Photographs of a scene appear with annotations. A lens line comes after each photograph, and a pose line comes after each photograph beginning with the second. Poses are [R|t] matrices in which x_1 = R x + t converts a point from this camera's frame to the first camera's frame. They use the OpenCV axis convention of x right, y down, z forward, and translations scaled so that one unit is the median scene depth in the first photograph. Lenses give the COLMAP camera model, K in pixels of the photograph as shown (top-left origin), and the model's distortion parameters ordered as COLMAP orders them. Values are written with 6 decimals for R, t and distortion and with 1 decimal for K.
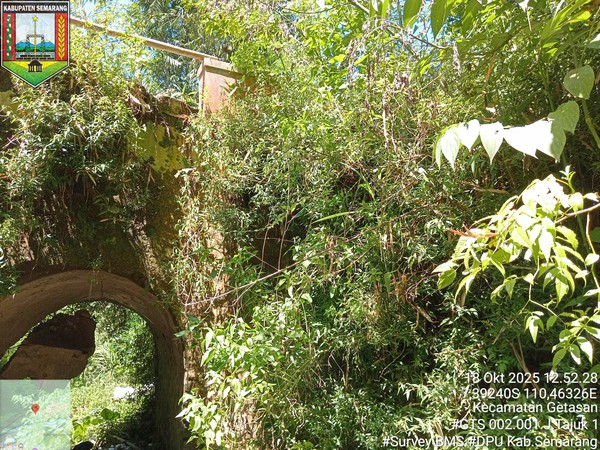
lens RADIAL K [[460.6, 0, 296.7], [0, 460.6, 234.9], [0, 0, 1]] dist [0.033820, -0.051266]
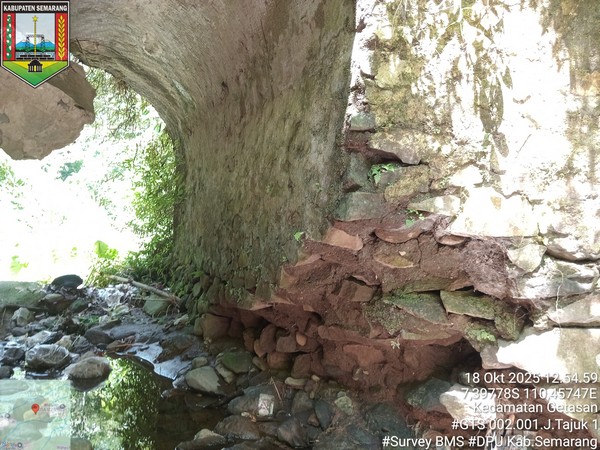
lens RADIAL K [[460.6, 0, 298.3], [0, 460.6, 225.4], [0, 0, 1]] dist [0.033820, -0.051266]
pose [[0.993505, 0.102263, 0.049893, -0.164520], [-0.109133, 0.980491, 0.163487, 0.224060], [-0.032201, -0.167870, 0.985283, 0.327263]]
